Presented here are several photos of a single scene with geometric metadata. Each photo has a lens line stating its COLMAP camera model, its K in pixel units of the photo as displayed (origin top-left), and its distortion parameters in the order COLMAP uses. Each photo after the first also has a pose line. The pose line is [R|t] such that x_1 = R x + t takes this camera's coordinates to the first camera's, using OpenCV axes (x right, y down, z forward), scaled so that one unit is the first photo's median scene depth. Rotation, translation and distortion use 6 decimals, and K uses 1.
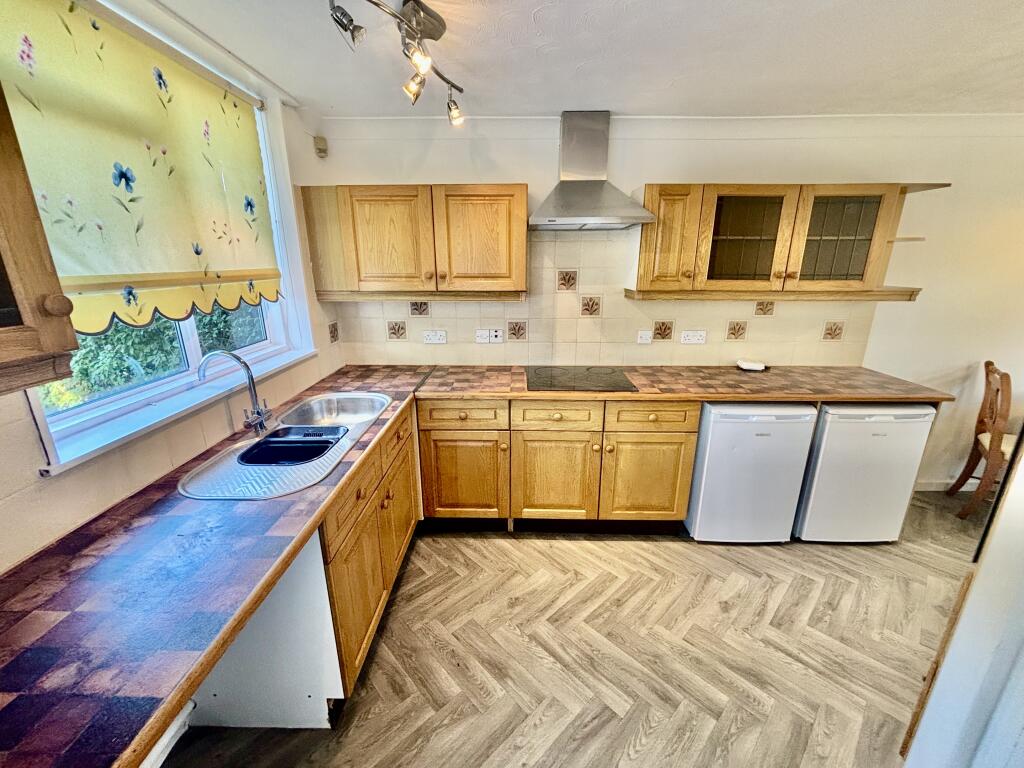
lens RADIAL K [[415.3, 0, 511.3], [0, 415.3, 381.5], [0, 0, 1]] dist [0.009120, 0.000159]
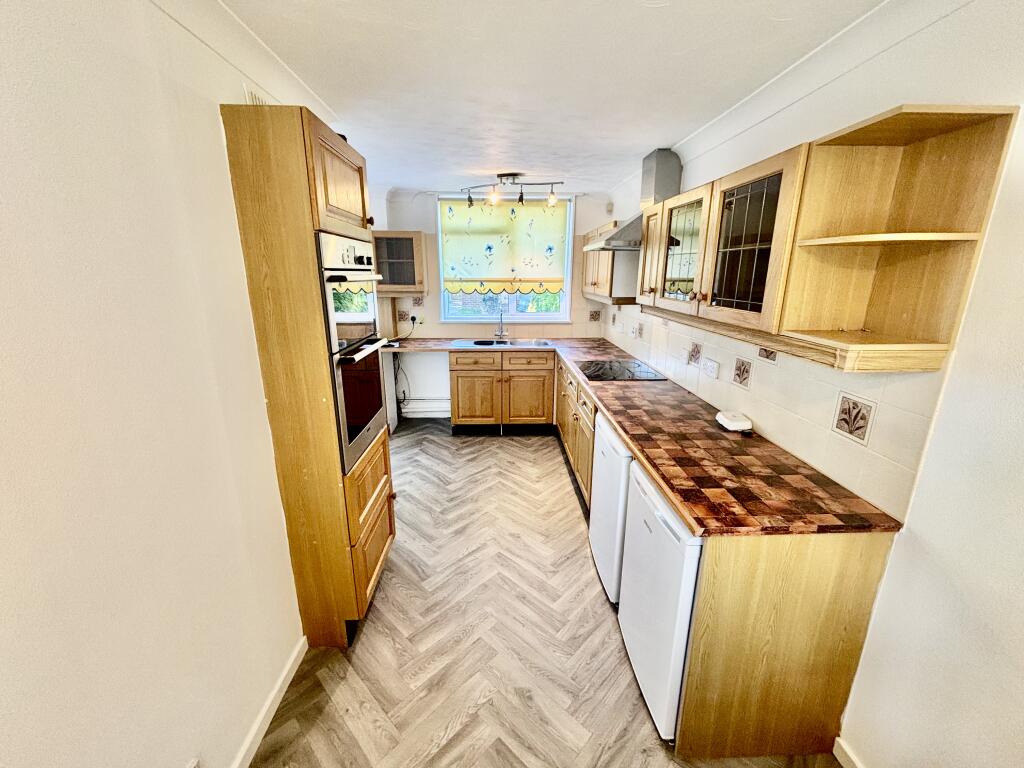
lens RADIAL K [[415.3, 0, 514.7], [0, 415.3, 385.6], [0, 0, 1]] dist [0.009120, 0.000159]
pose [[0.045431, 0.264864, -0.963215, 1.873950], [-0.285230, 0.927511, 0.241593, -0.248776], [0.957382, 0.263762, 0.117685, 0.815261]]
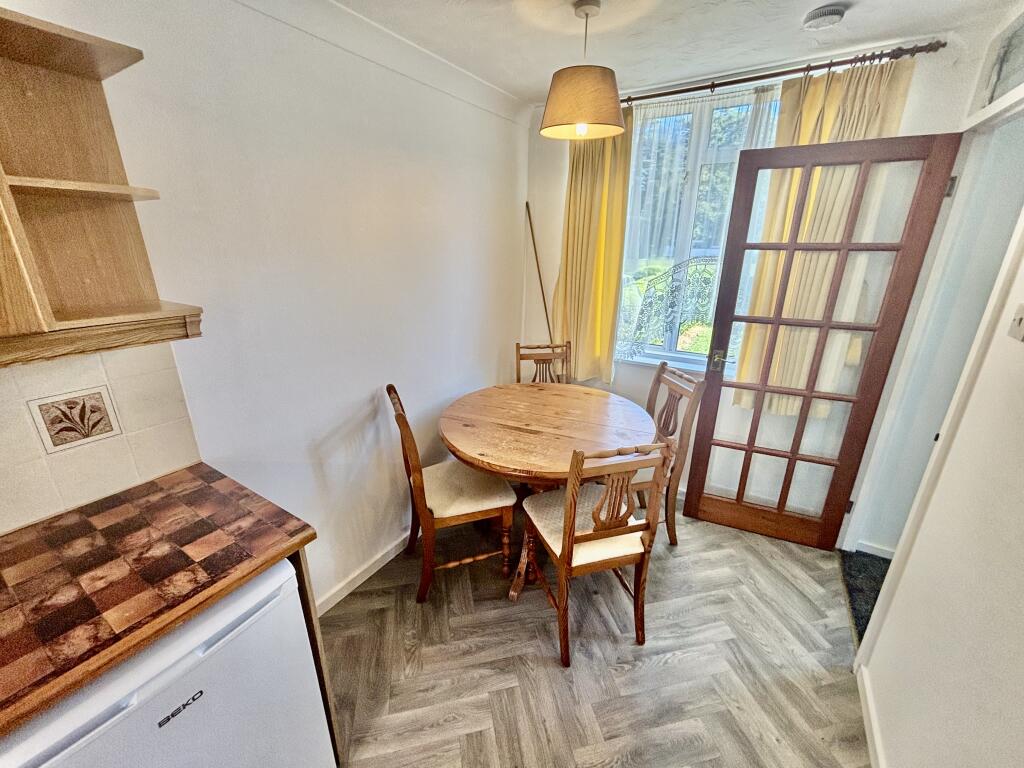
lens RADIAL K [[415.3, 0, 516.7], [0, 415.3, 384.4], [0, 0, 1]] dist [0.009120, 0.000159]
pose [[0.504015, -0.273447, 0.819265, 1.007758], [0.237063, 0.955927, 0.173219, -0.187793], [-0.830524, 0.106912, 0.546626, 0.644346]]
